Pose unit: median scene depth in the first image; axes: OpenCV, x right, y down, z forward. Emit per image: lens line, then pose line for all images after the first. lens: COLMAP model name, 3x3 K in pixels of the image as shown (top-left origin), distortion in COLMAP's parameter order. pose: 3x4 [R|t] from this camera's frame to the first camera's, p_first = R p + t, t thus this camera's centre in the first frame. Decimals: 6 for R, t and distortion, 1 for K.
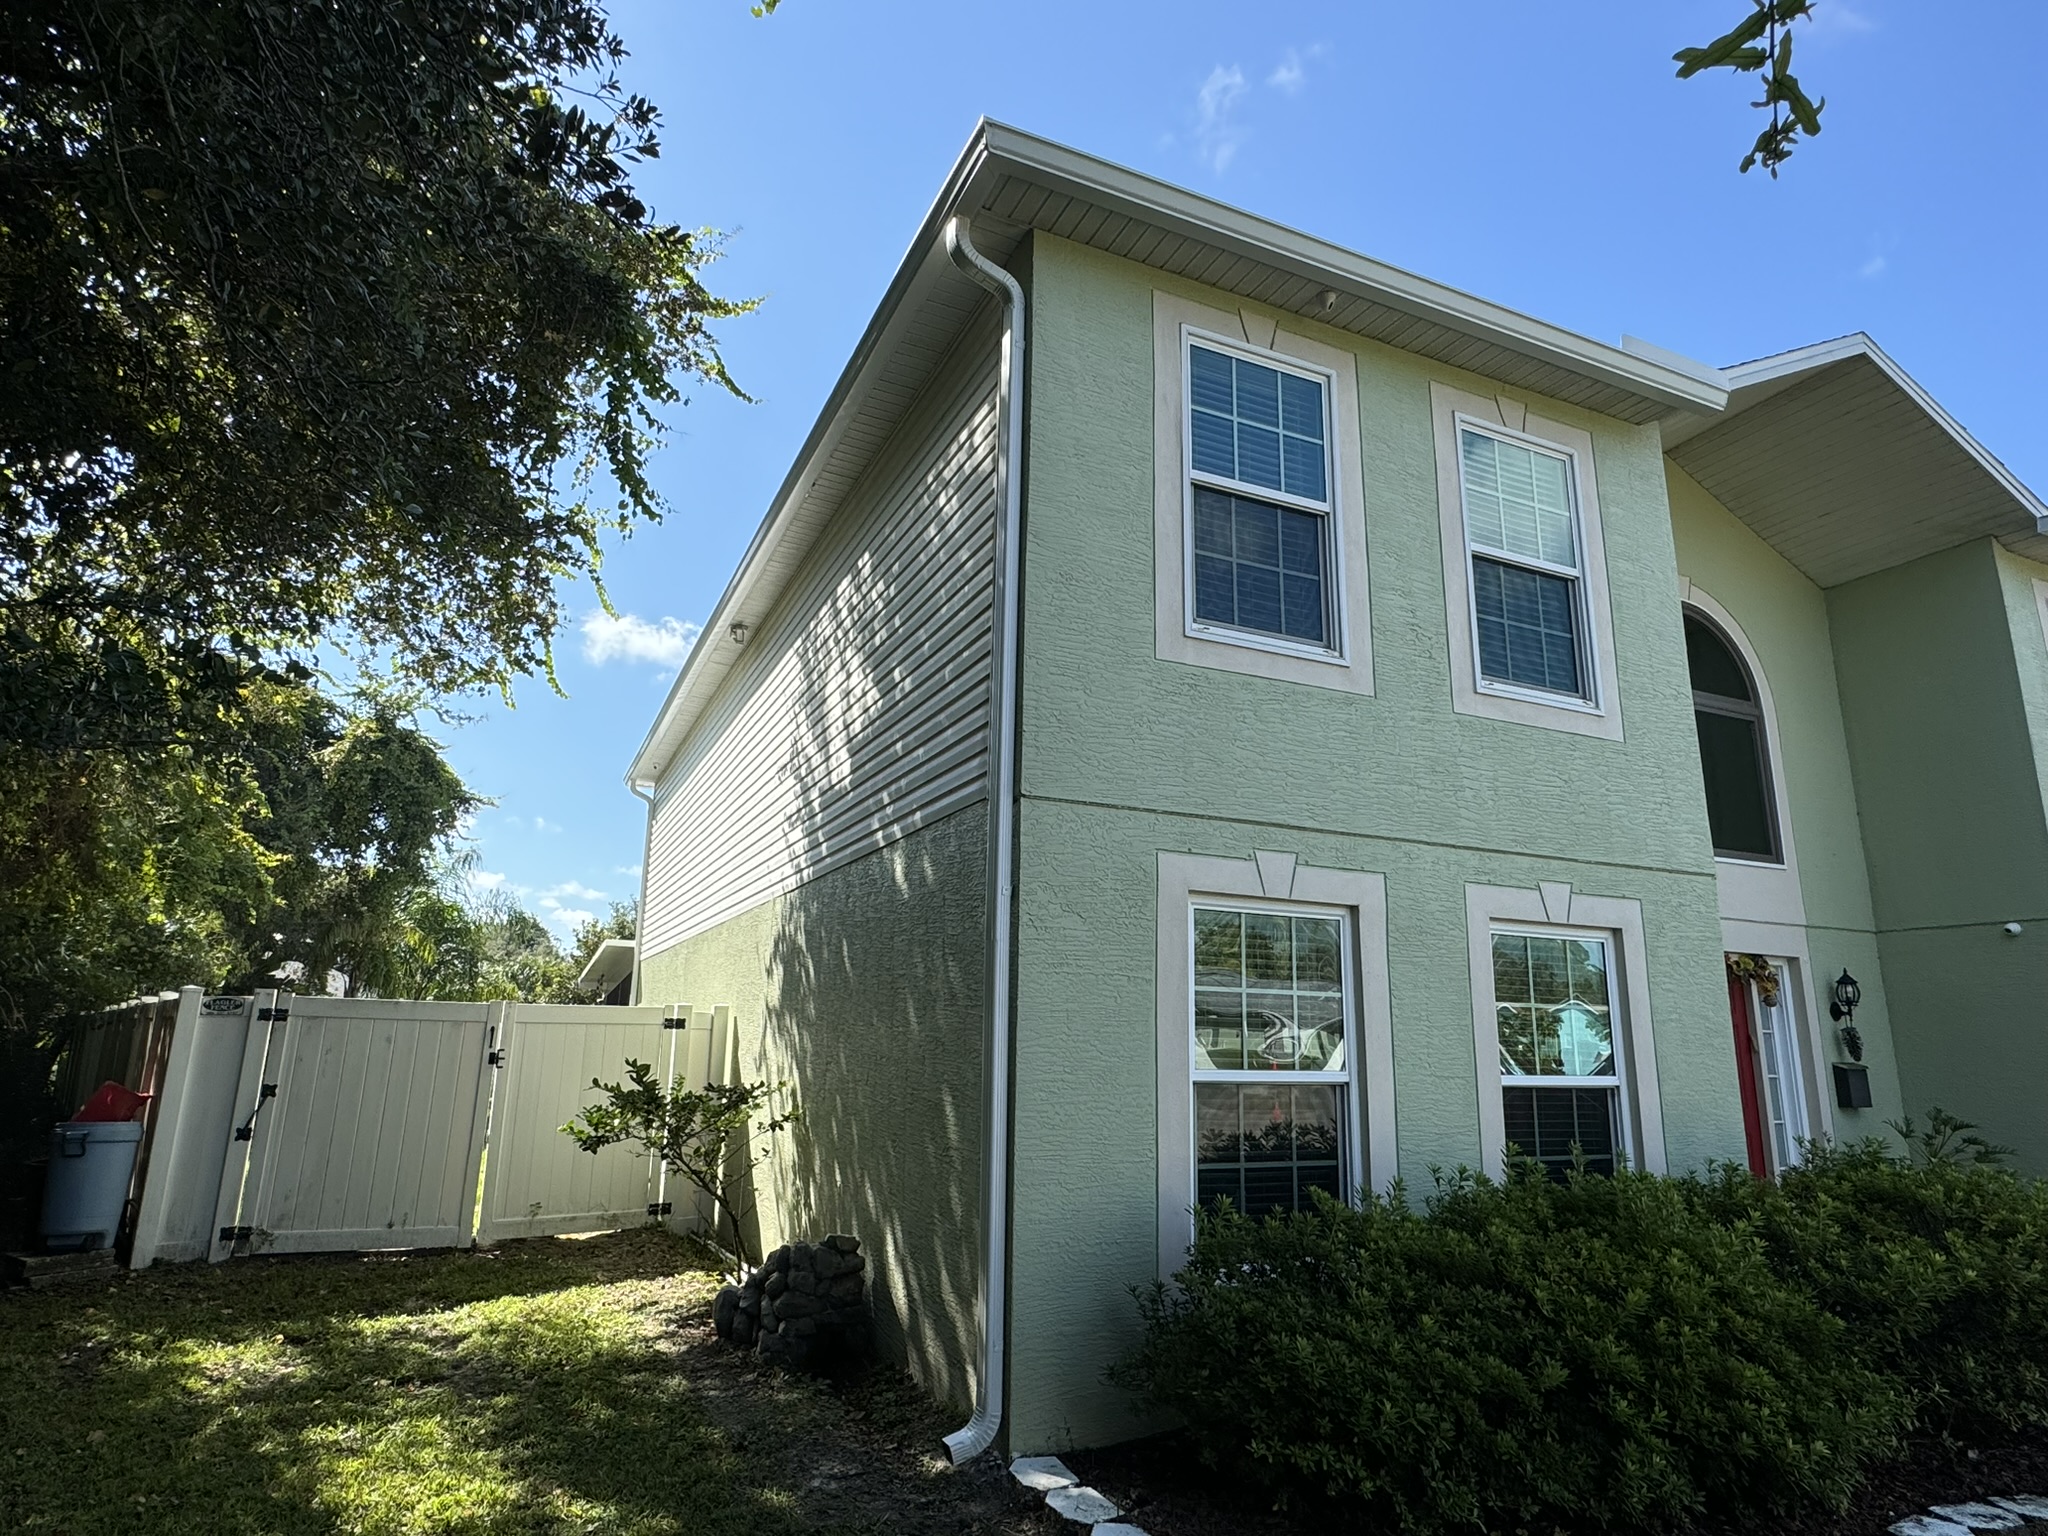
lens RADIAL K [[1191.1, 0, 1090.0], [0, 1191.1, 775.1], [0, 0, 1]] dist [-0.003562, -0.001011]
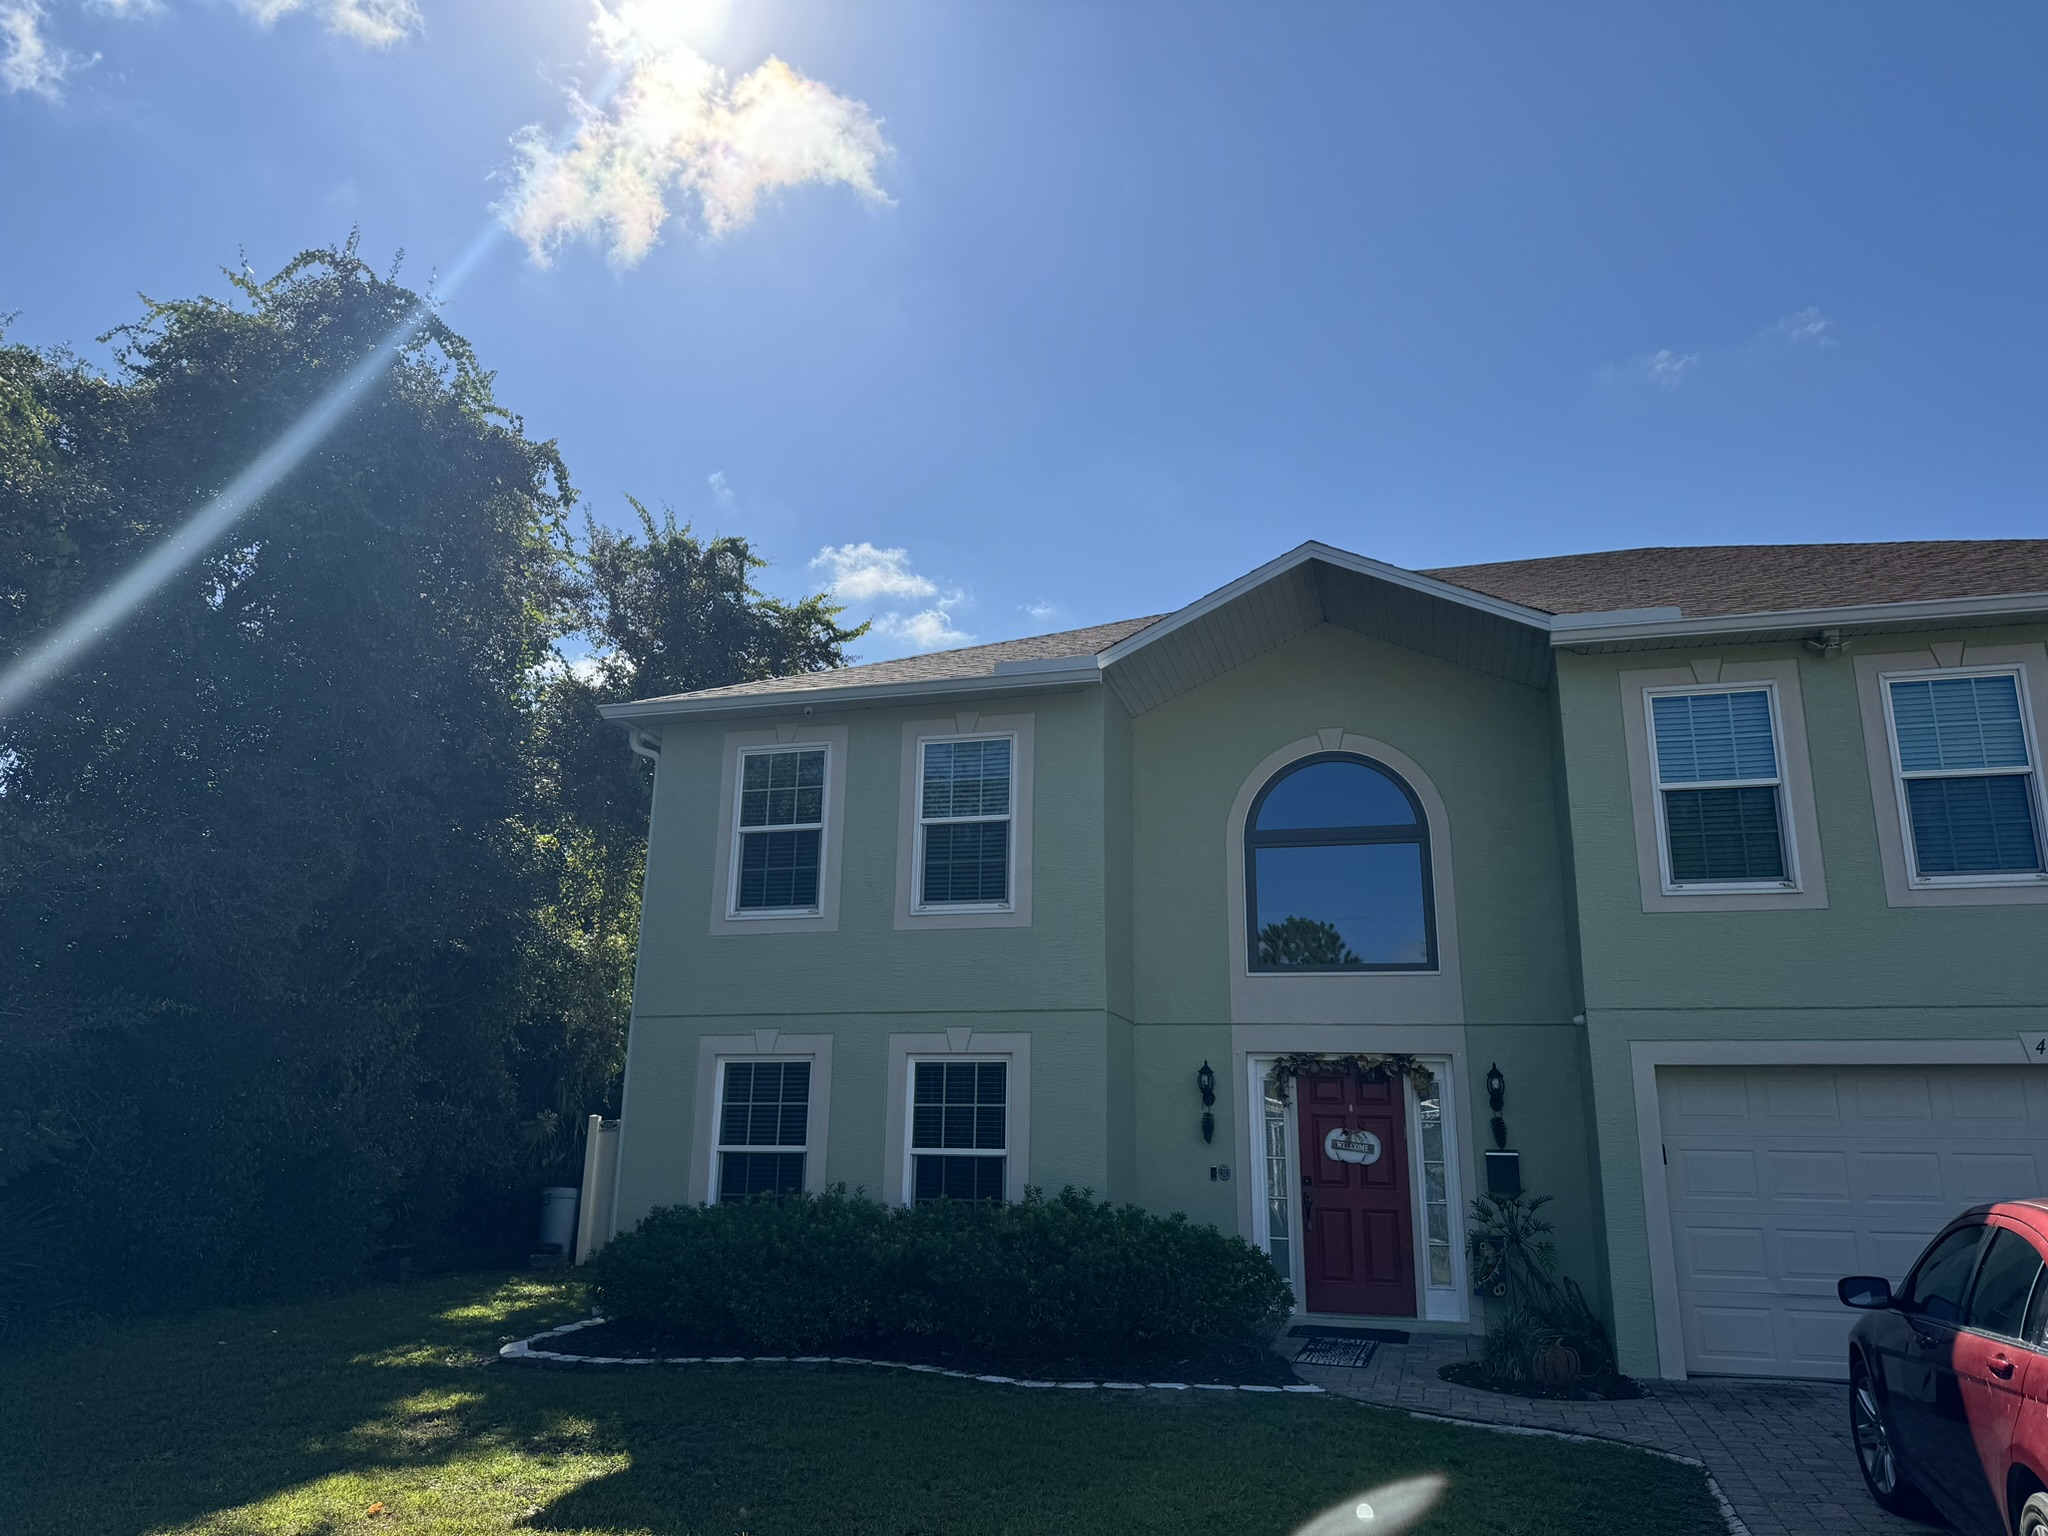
lens RADIAL K [[1475.2, 0, 999.5], [0, 1475.2, 755.7], [0, 0, 1]] dist [0.109458, -0.169286]
pose [[0.742736, -0.180538, -0.644786, 1.612124], [0.146851, 0.983441, -0.106201, -0.047238], [0.653282, -0.015808, 0.756949, -0.435755]]
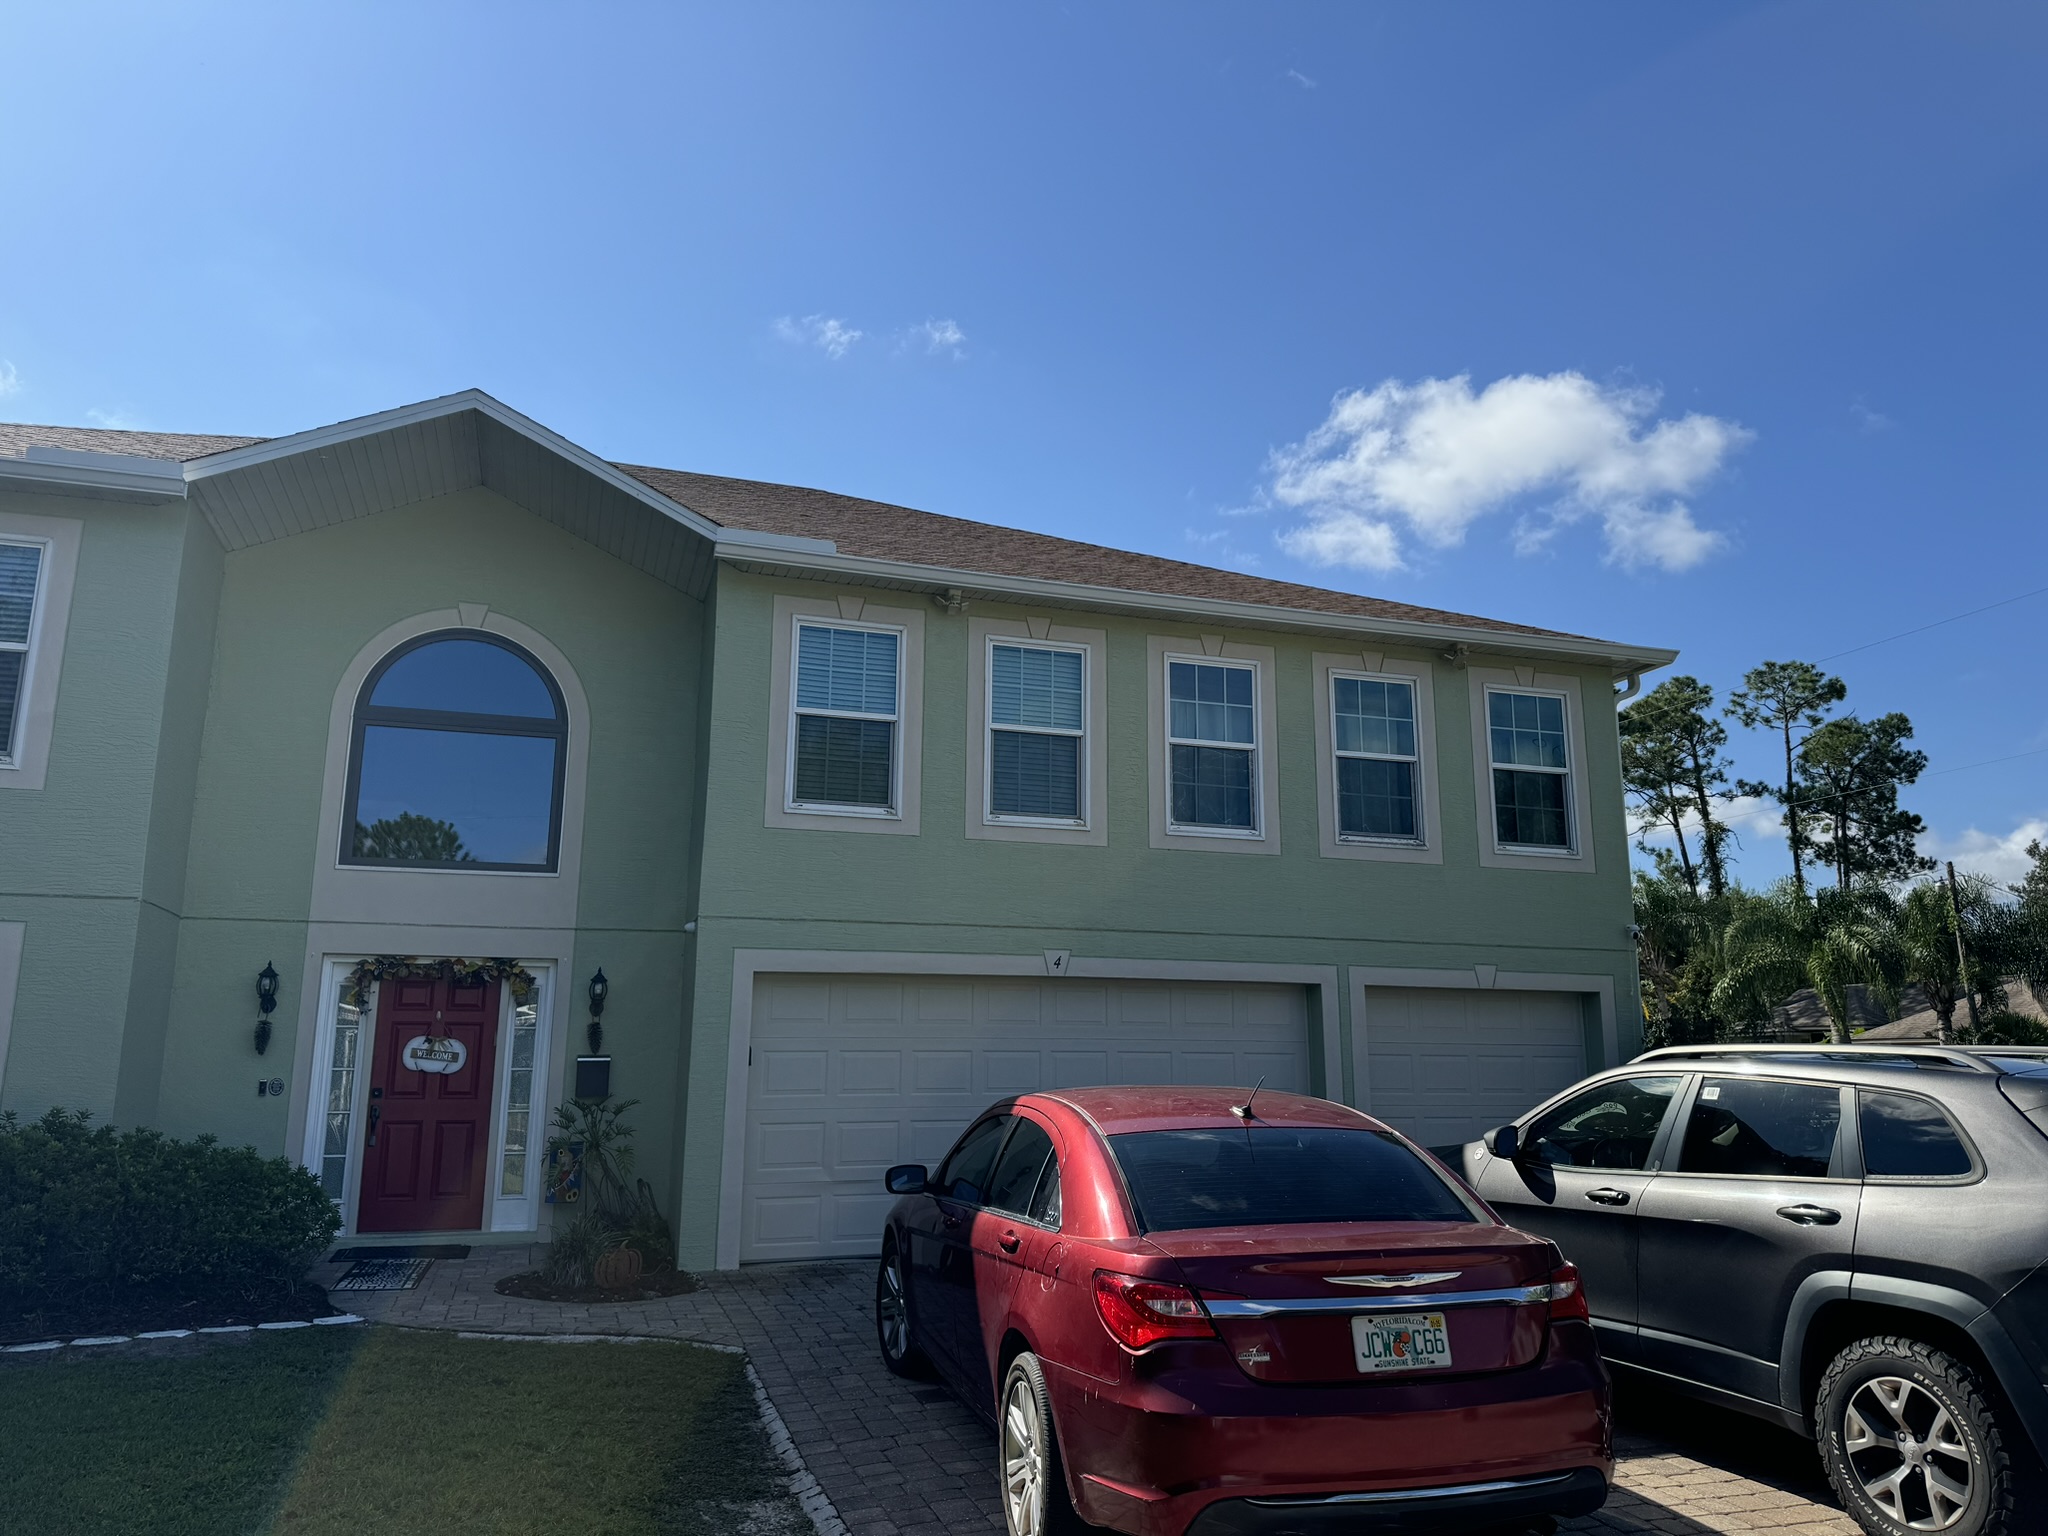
lens RADIAL K [[1457.9, 0, 1070.3], [0, 1457.9, 757.2], [0, 0, 1]] dist [0.064050, -0.085124]
pose [[0.993556, -0.040437, -0.105885, 1.573749], [0.041901, 0.999054, 0.011645, -0.033400], [0.105314, -0.016007, 0.994310, -0.353807]]
